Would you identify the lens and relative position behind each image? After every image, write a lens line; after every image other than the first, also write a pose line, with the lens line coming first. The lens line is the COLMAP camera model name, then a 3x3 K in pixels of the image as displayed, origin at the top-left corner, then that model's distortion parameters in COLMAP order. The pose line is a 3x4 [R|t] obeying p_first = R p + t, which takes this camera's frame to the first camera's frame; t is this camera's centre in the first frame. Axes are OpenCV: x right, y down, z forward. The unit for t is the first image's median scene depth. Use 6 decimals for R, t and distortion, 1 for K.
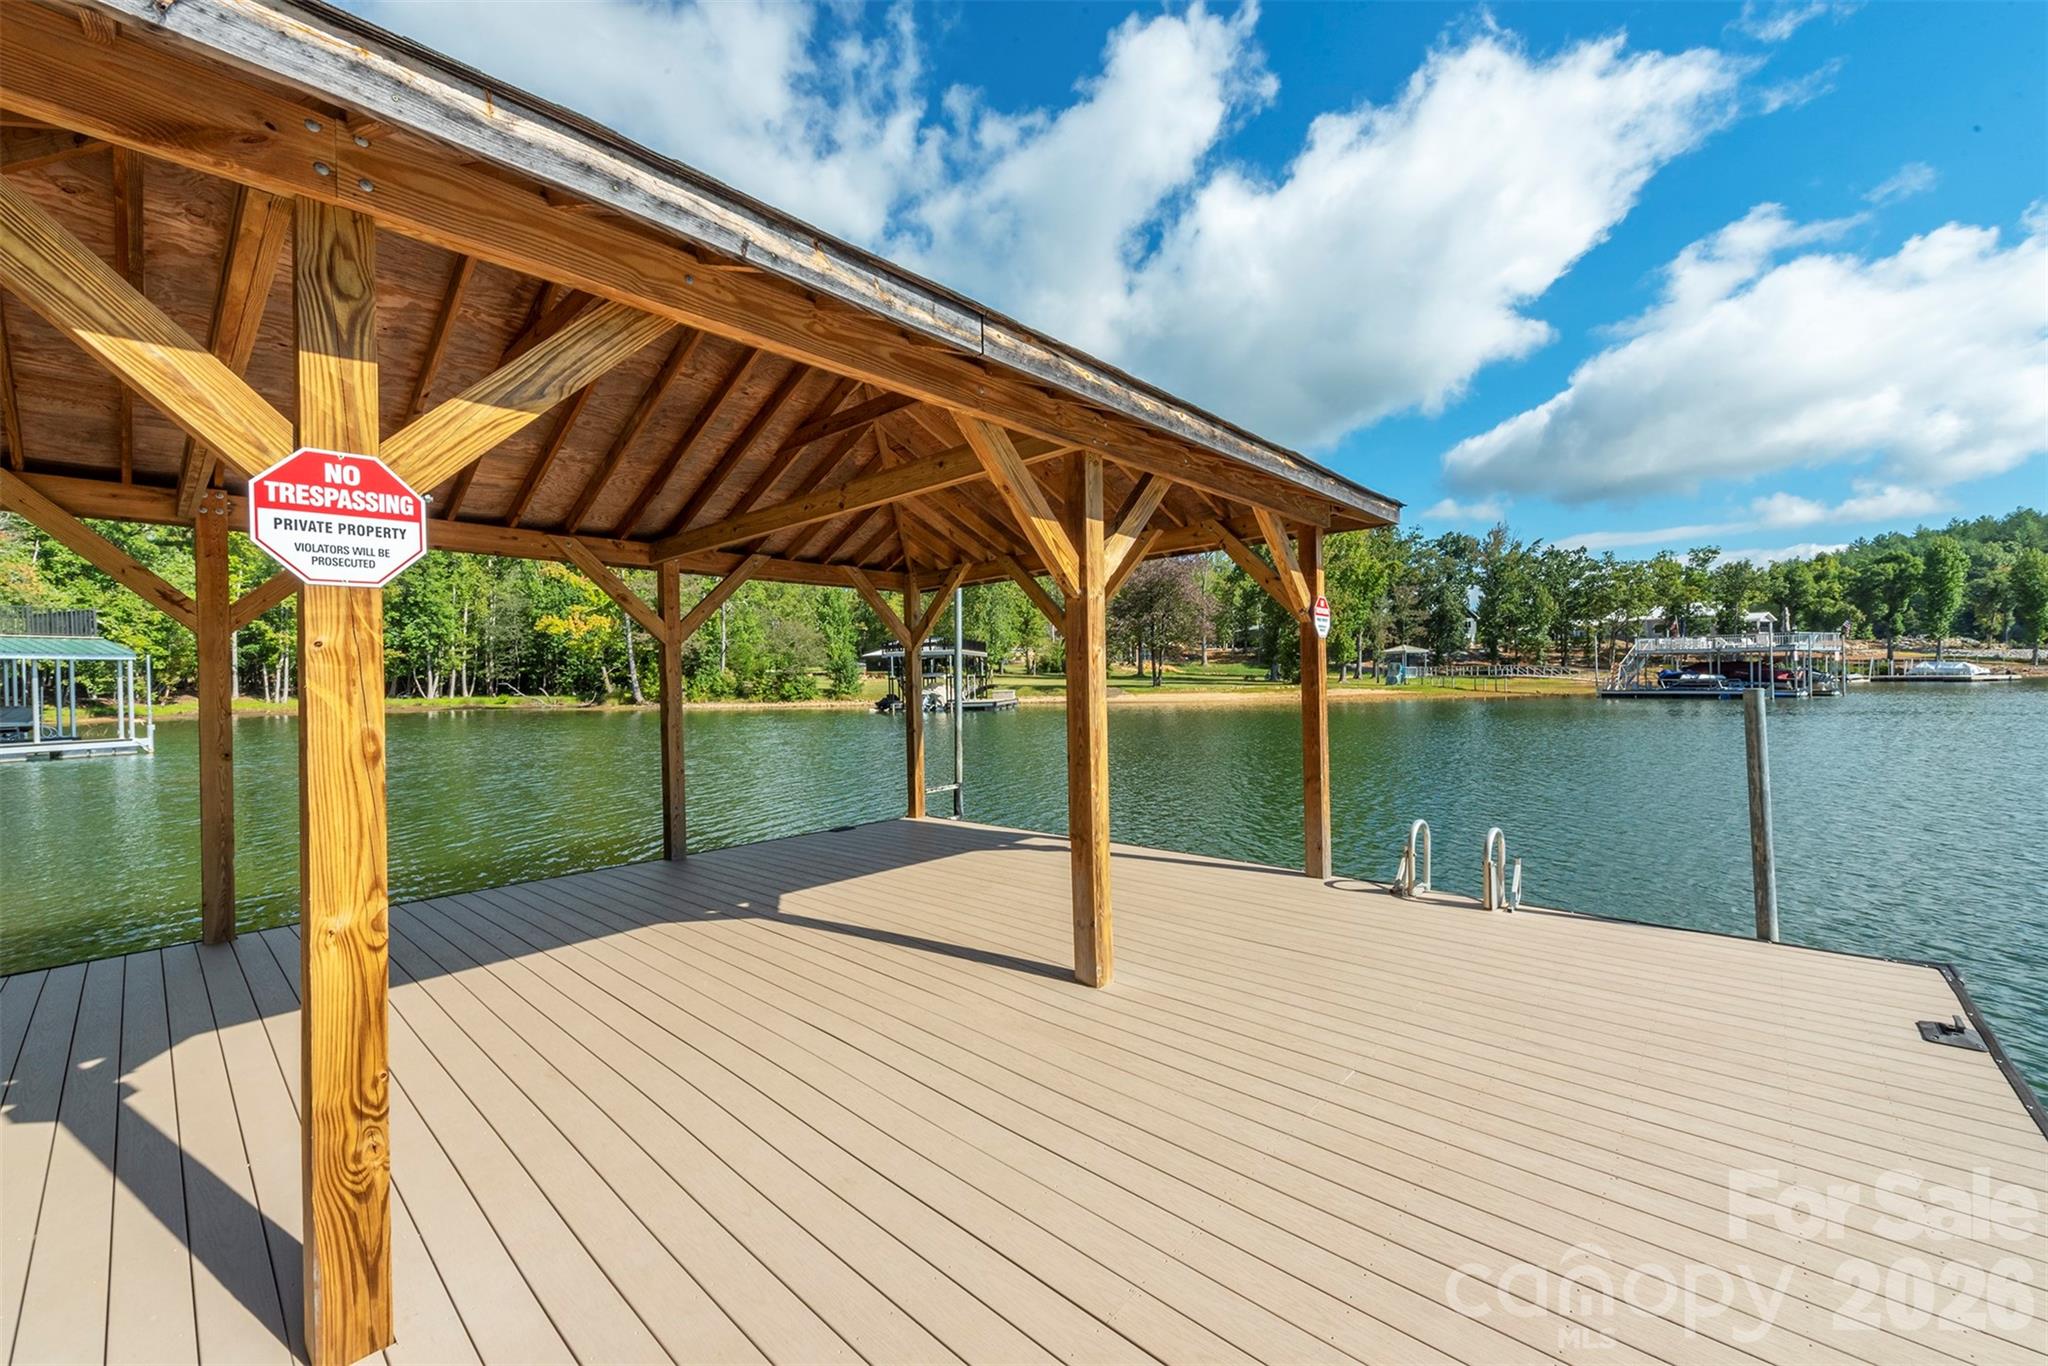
lens RADIAL K [[811.3, 0, 1025.7], [0, 811.3, 685.1], [0, 0, 1]] dist [0.020069, -0.001625]
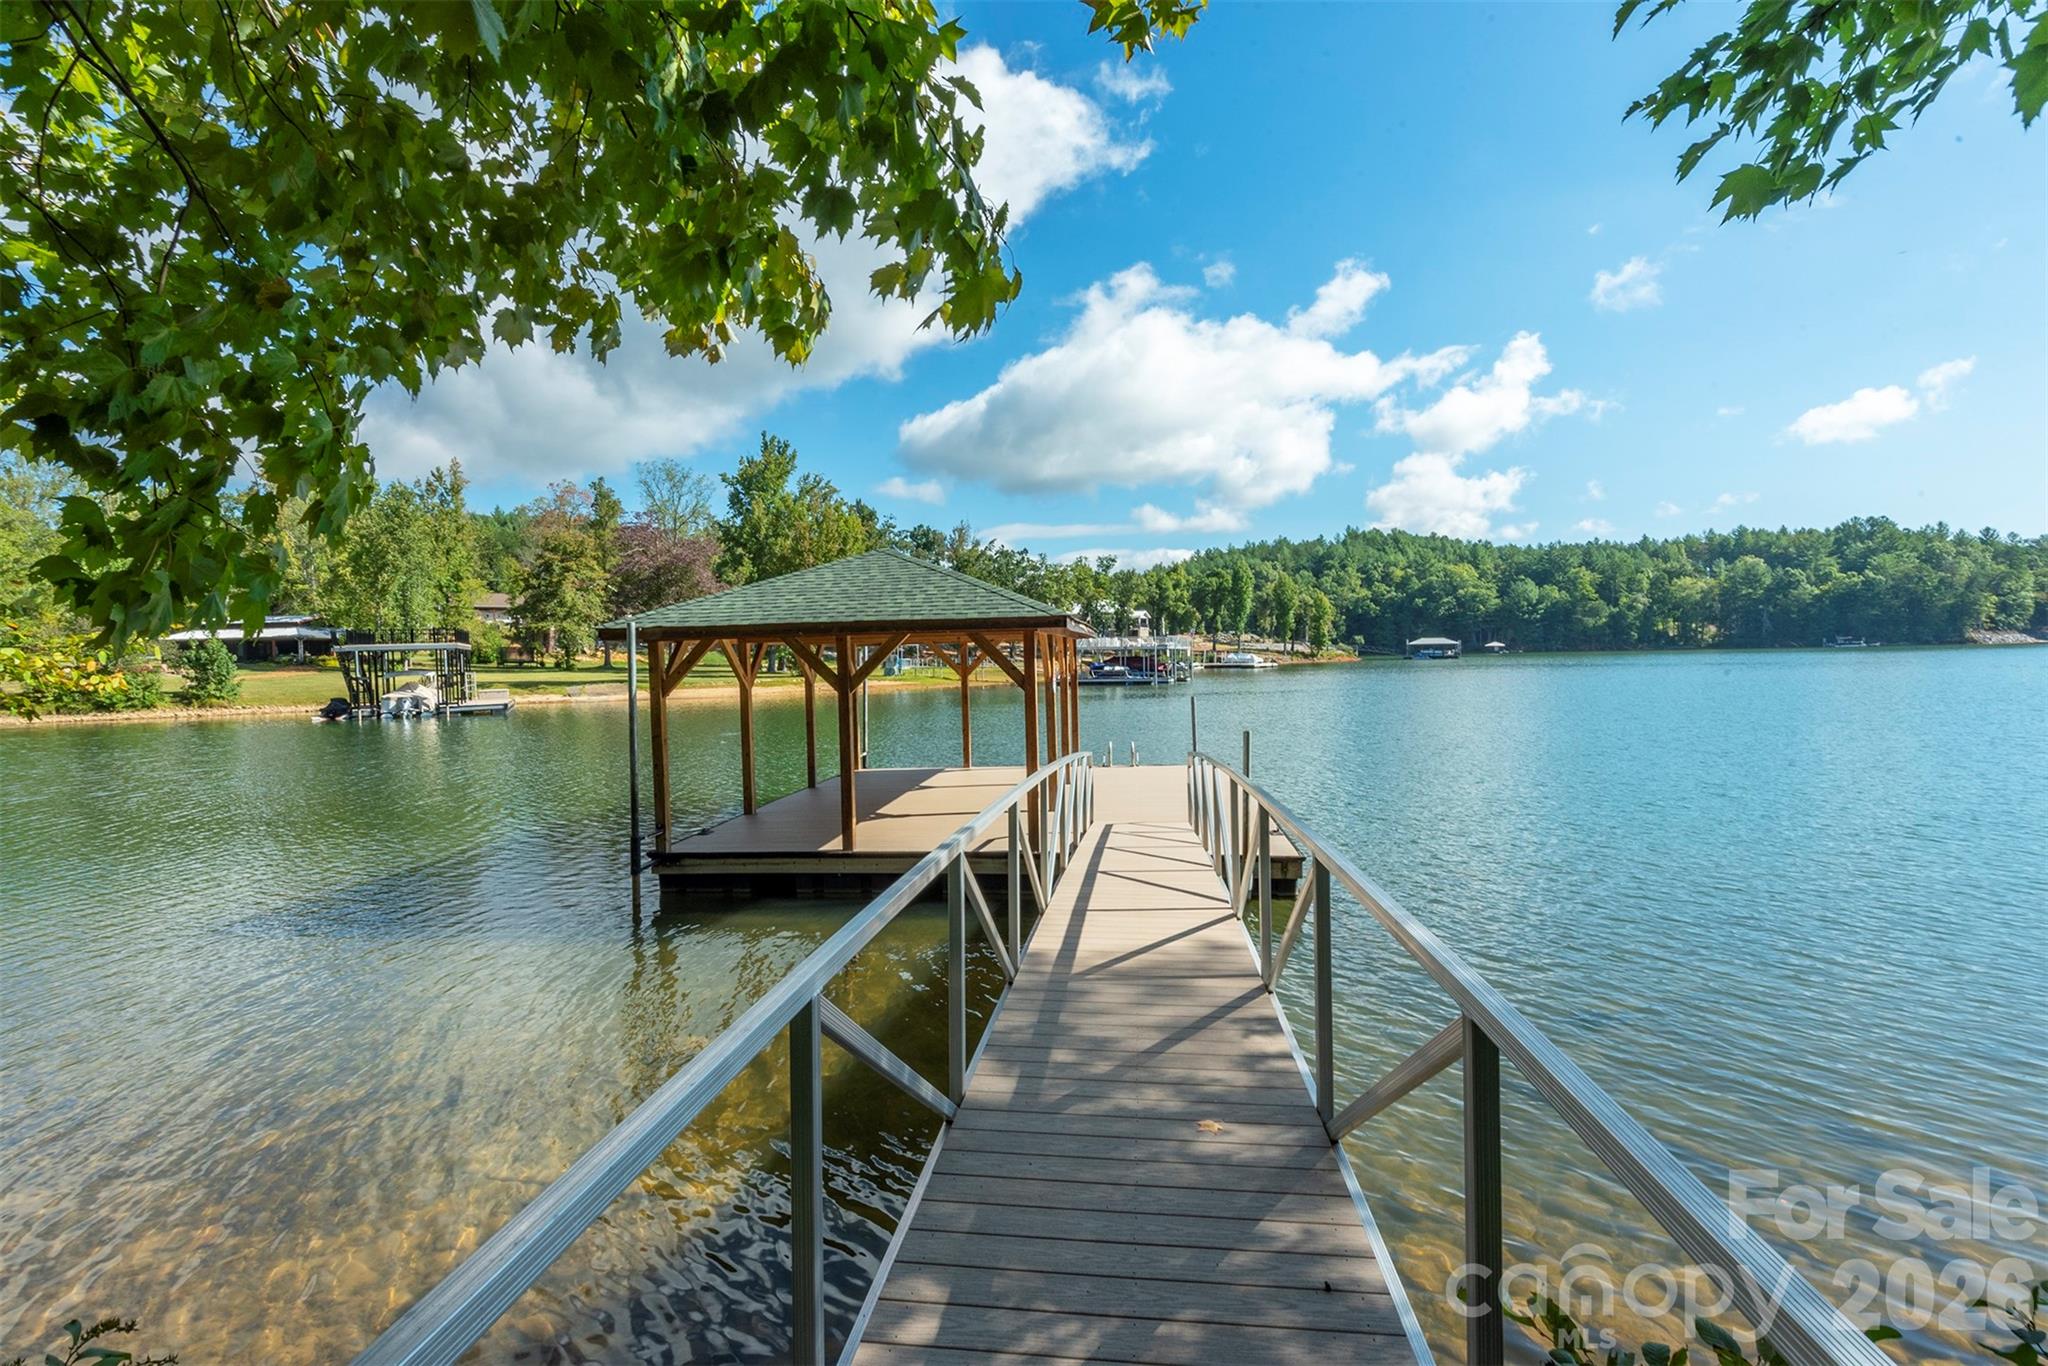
lens RADIAL K [[962.7, 0, 1020.6], [0, 962.7, 692.9], [0, 0, 1]] dist [0.014481, 0.000181]
pose [[0.820850, -0.023094, 0.570677, -0.075403], [0.011234, 0.999642, 0.024294, -0.004219], [-0.571033, -0.013531, 0.820815, -0.073520]]
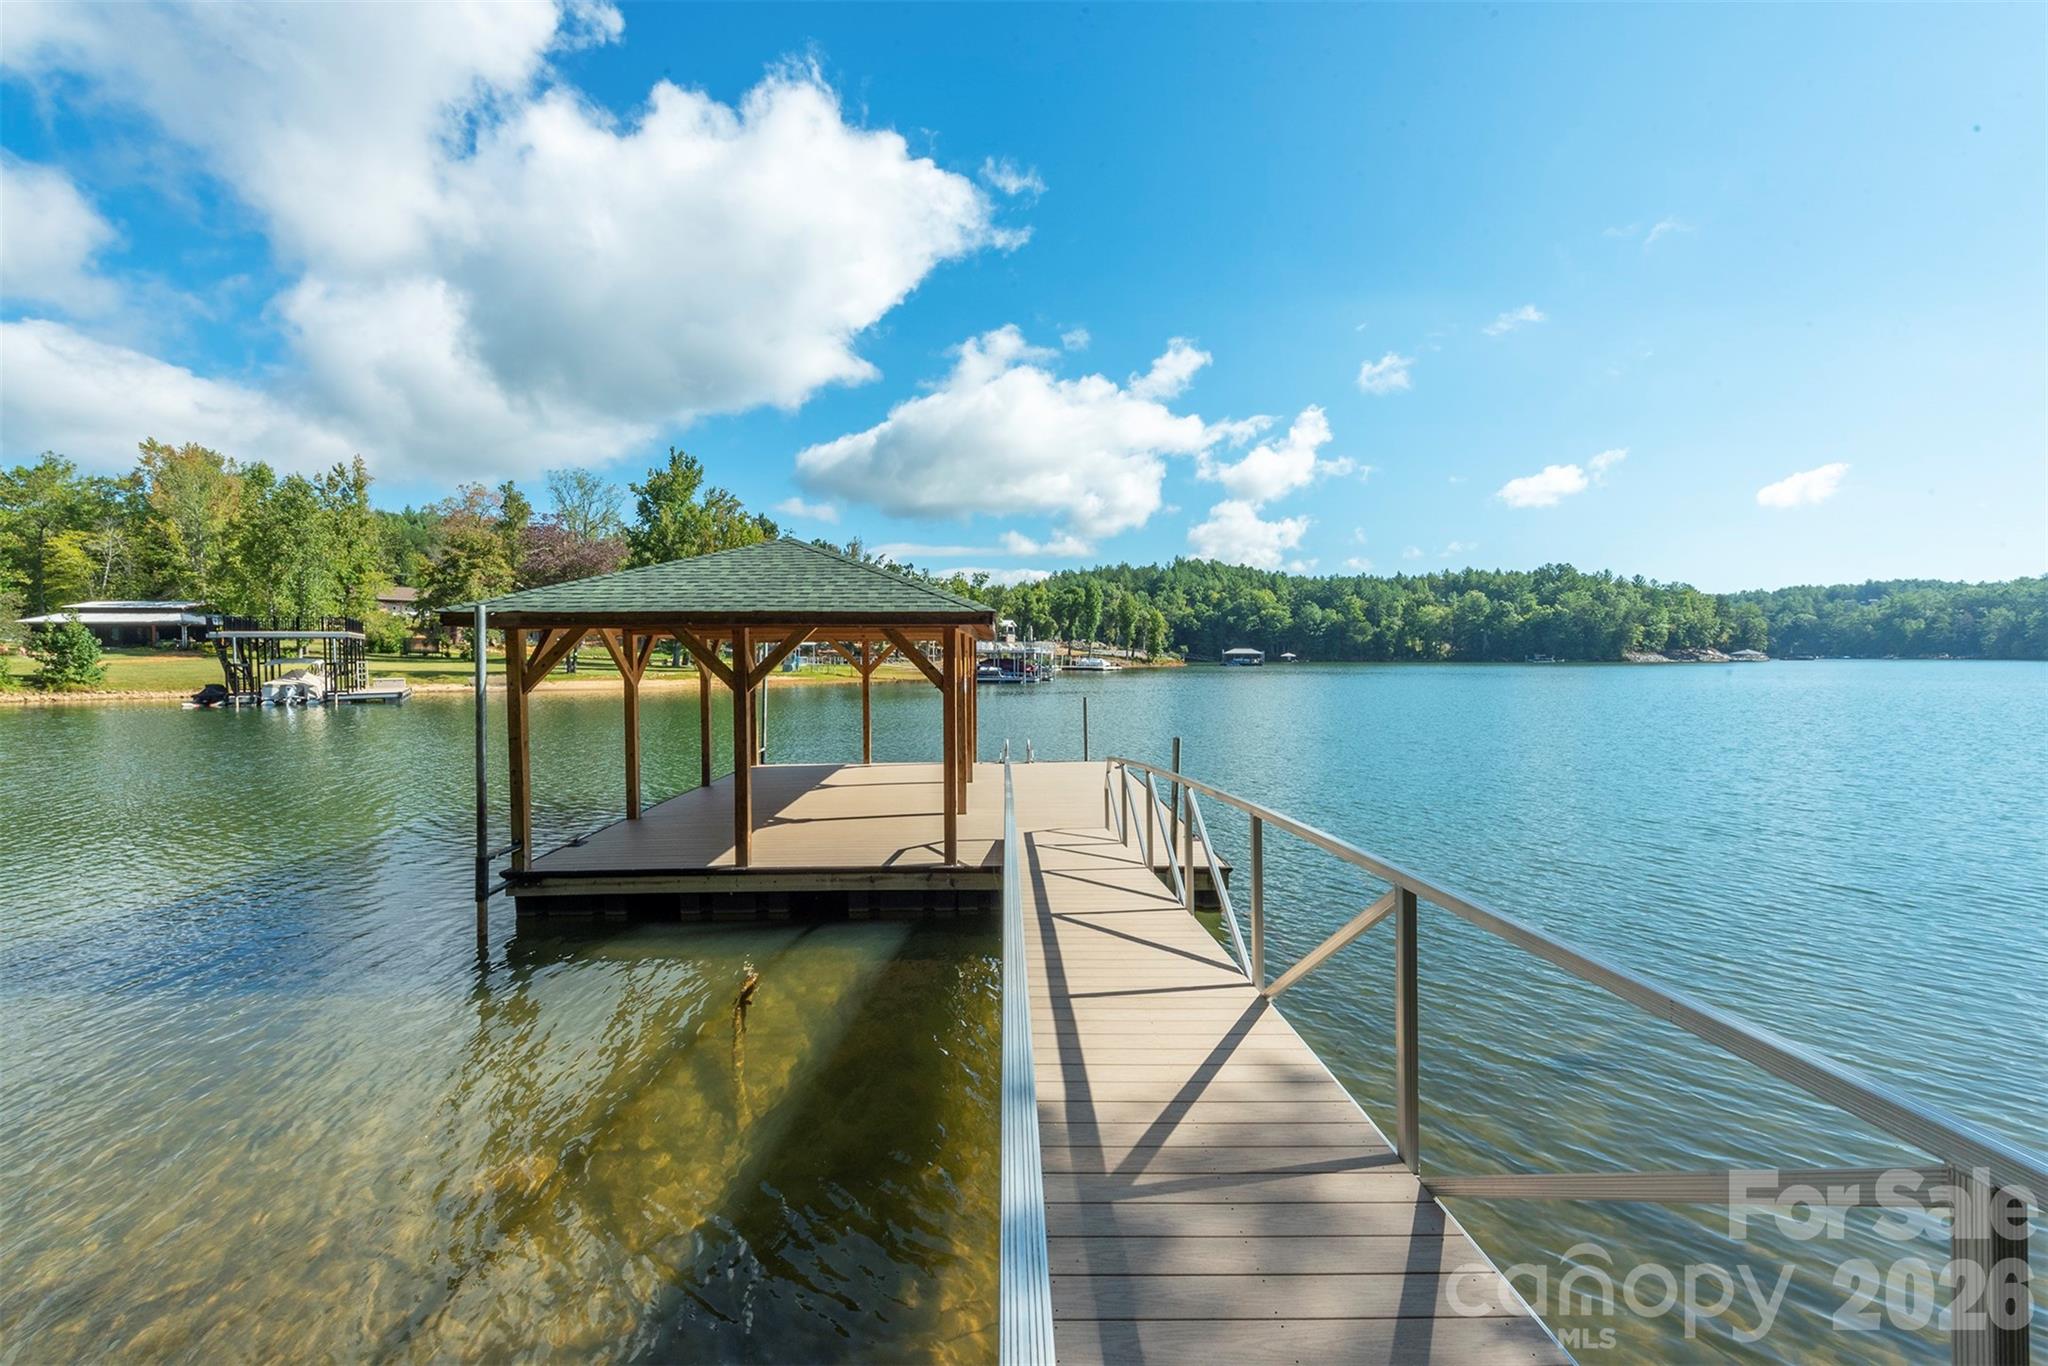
lens RADIAL K [[811.3, 0, 1015.6], [0, 811.3, 696.1], [0, 0, 1]] dist [0.020069, -0.001625]
pose [[0.734202, -0.017508, 0.678706, -0.063902], [-0.006663, 0.999433, 0.032989, -0.004106], [-0.678899, -0.028743, 0.733669, -0.049869]]
